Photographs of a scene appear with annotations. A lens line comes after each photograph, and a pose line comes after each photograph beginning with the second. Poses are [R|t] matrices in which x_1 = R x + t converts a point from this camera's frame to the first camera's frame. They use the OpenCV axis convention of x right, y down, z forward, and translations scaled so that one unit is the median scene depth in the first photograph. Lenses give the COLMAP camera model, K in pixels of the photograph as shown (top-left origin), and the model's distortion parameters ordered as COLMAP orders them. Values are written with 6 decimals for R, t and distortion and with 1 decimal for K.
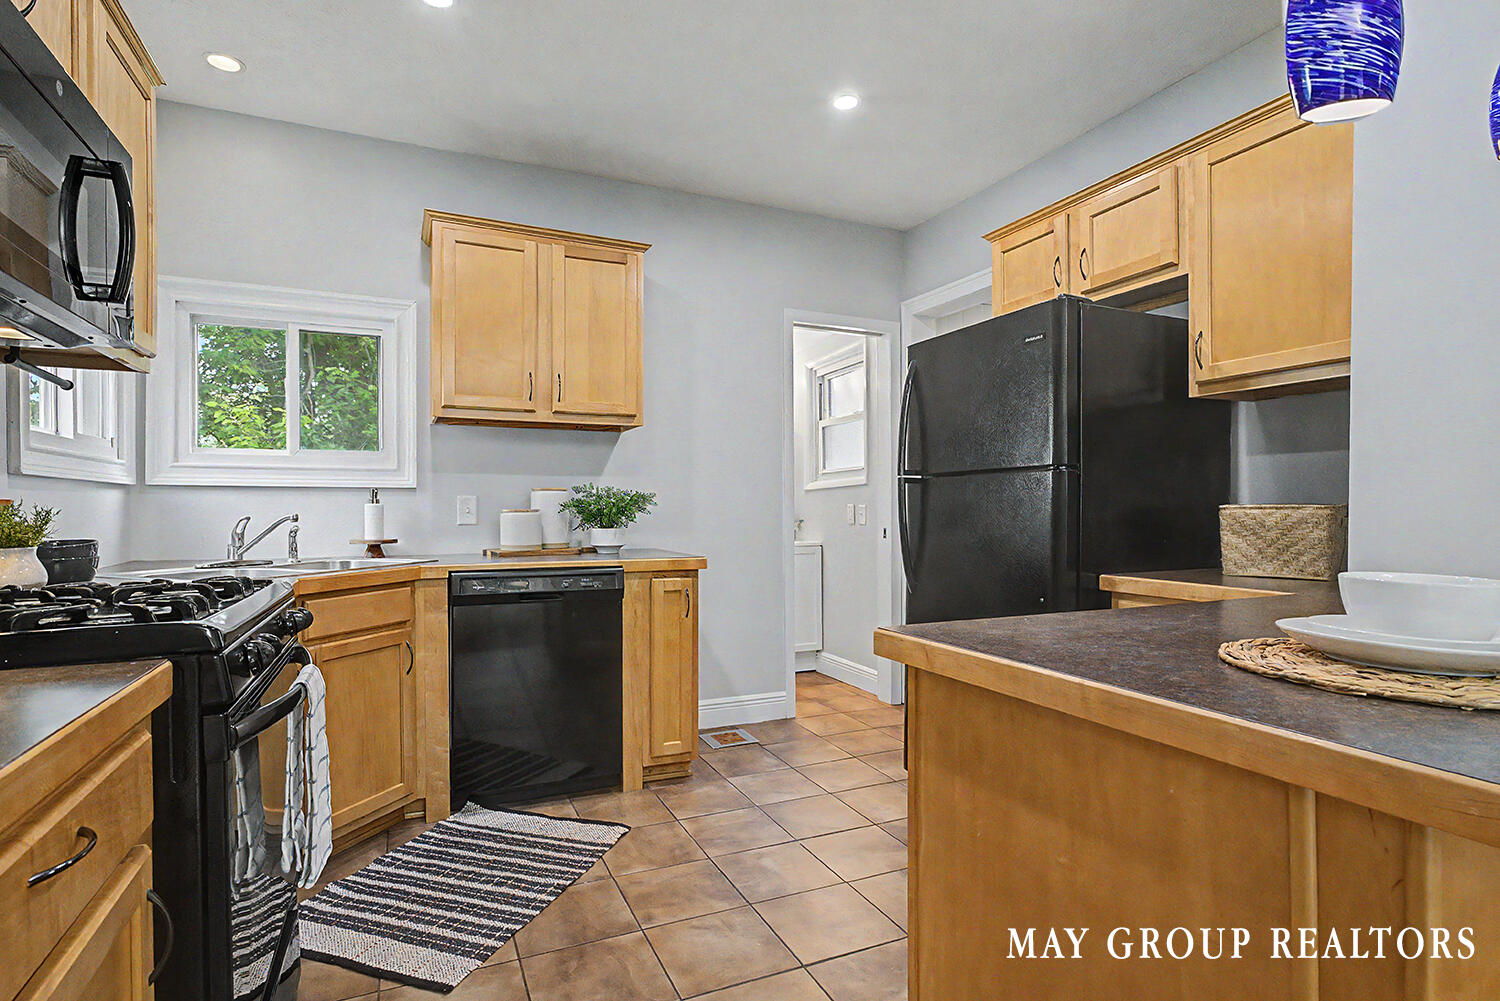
lens RADIAL K [[742.0, 0, 747.8], [0, 742.0, 507.1], [0, 0, 1]] dist [-0.013664, 0.001986]
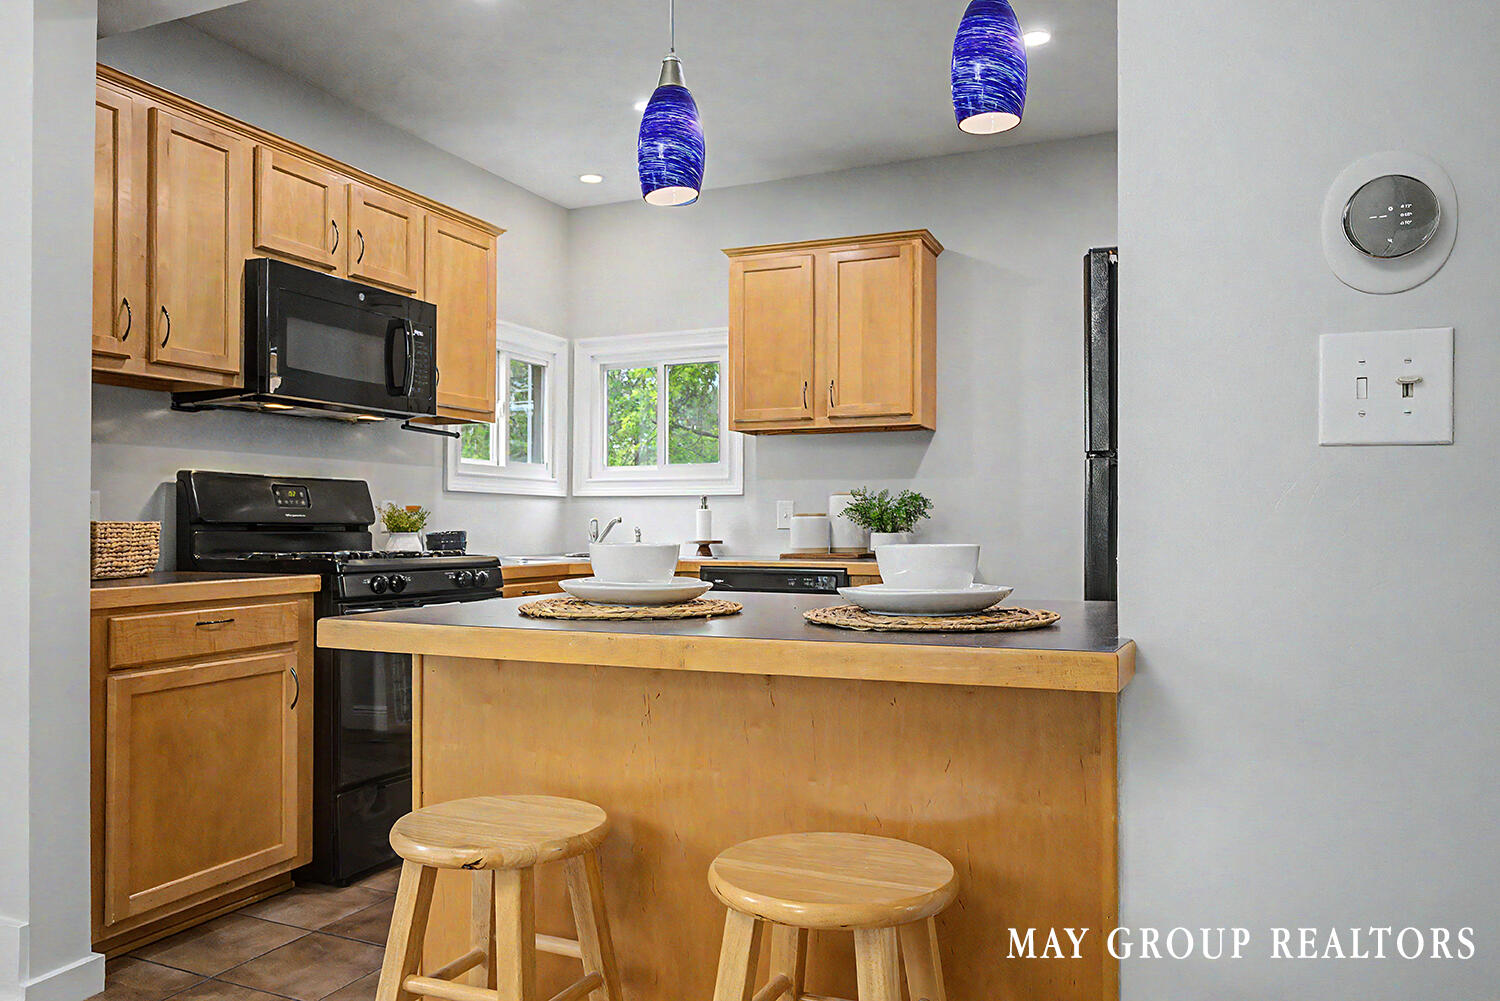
lens RADIAL K [[1102.0, 0, 720.0], [0, 1102.0, 501.2], [0, 0, 1]] dist [0.001606, 0.000633]
pose [[0.647914, -0.014364, -0.761578, 0.847696], [-0.002719, 0.999772, -0.021170, 0.019758], [0.761708, 0.015787, 0.647728, -0.096870]]
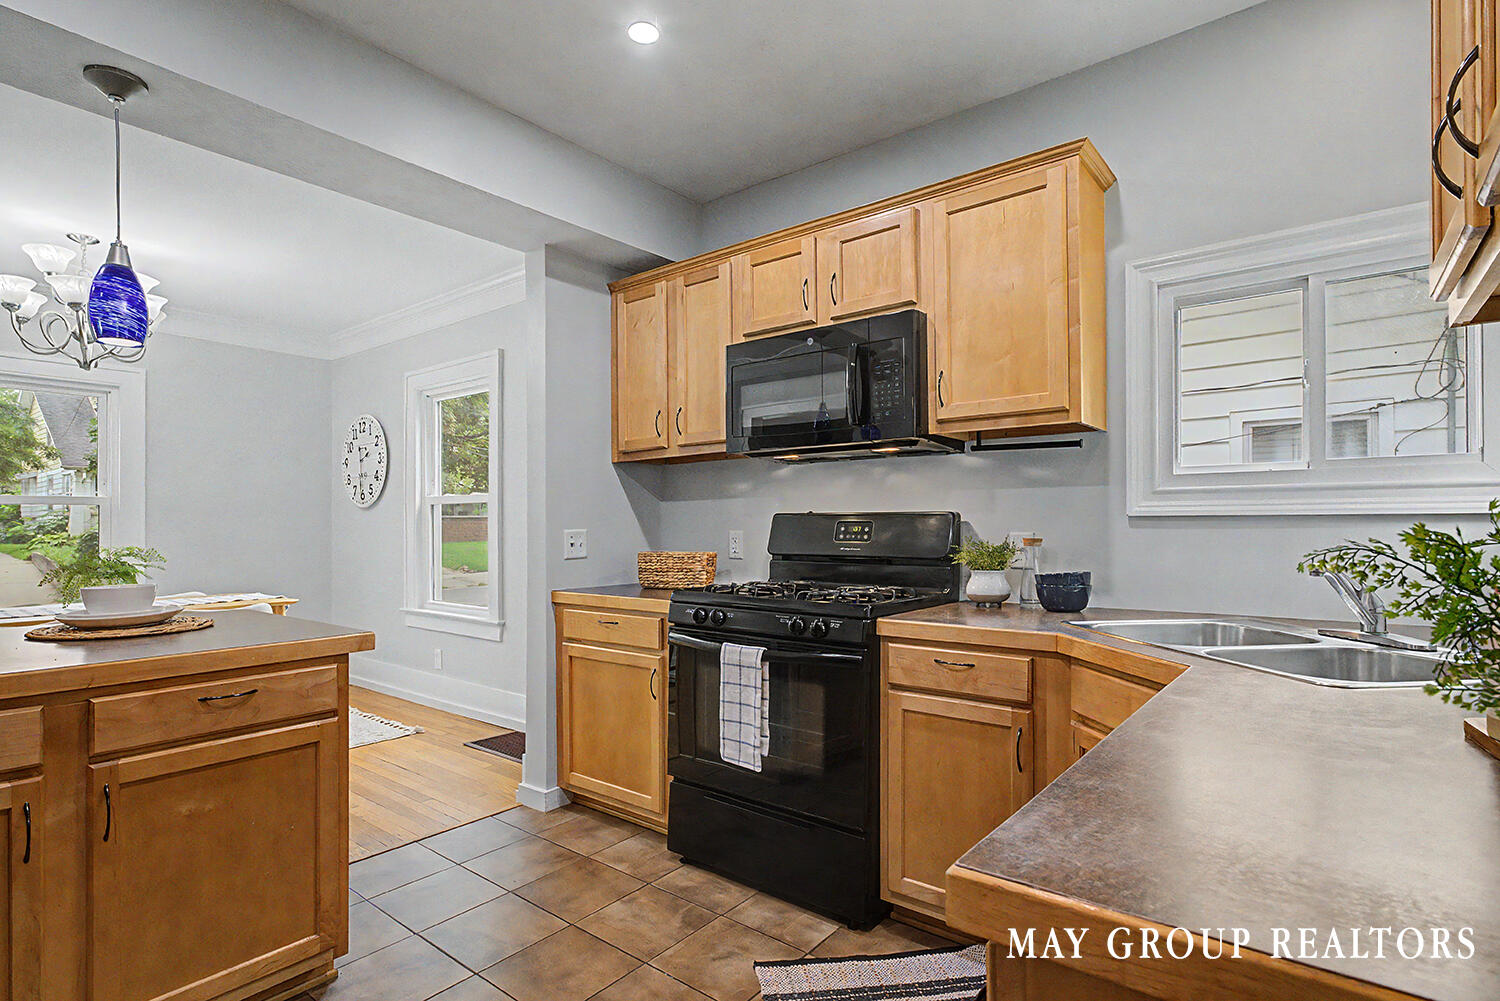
lens RADIAL K [[742.0, 0, 743.9], [0, 742.0, 529.7], [0, 0, 1]] dist [-0.013664, 0.001986]
pose [[-0.894058, 0.010233, -0.447834, 0.075457], [0.007004, 0.999936, 0.008866, -0.024818], [0.447896, 0.004791, -0.894073, 1.187465]]
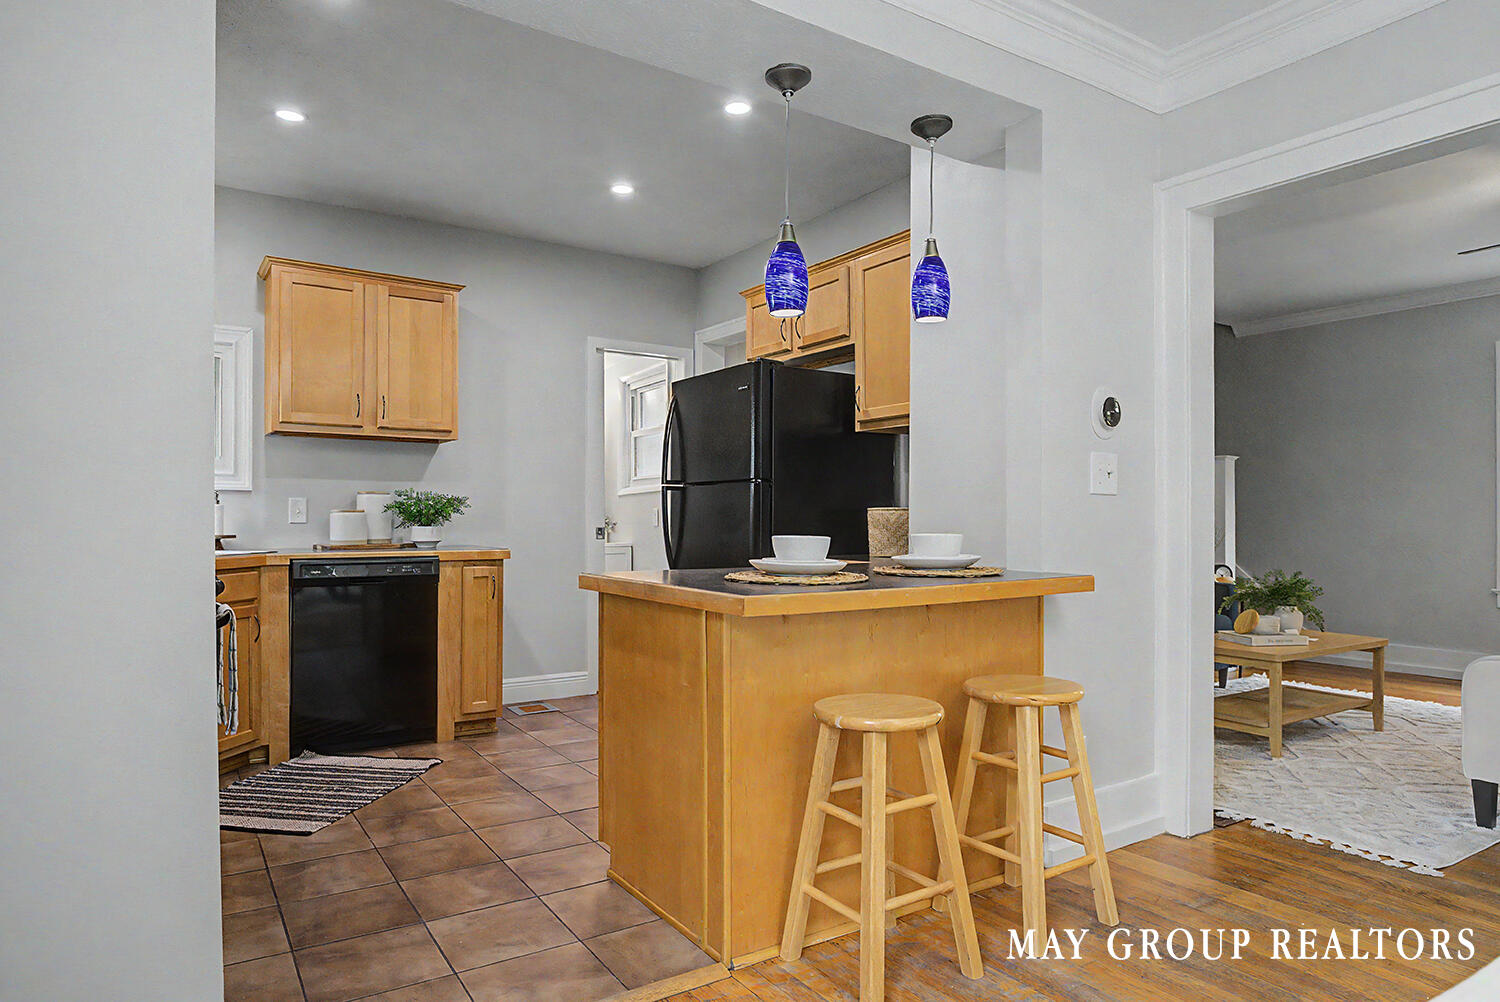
lens RADIAL K [[919.0, 0, 744.5], [0, 919.0, 514.3], [0, 0, 1]] dist [0.006572, -0.002804]
pose [[0.989813, 0.004497, 0.142300, 0.113771], [-0.004053, 0.999986, -0.003411, 0.013050], [-0.142313, 0.002800, 0.989818, -0.567189]]
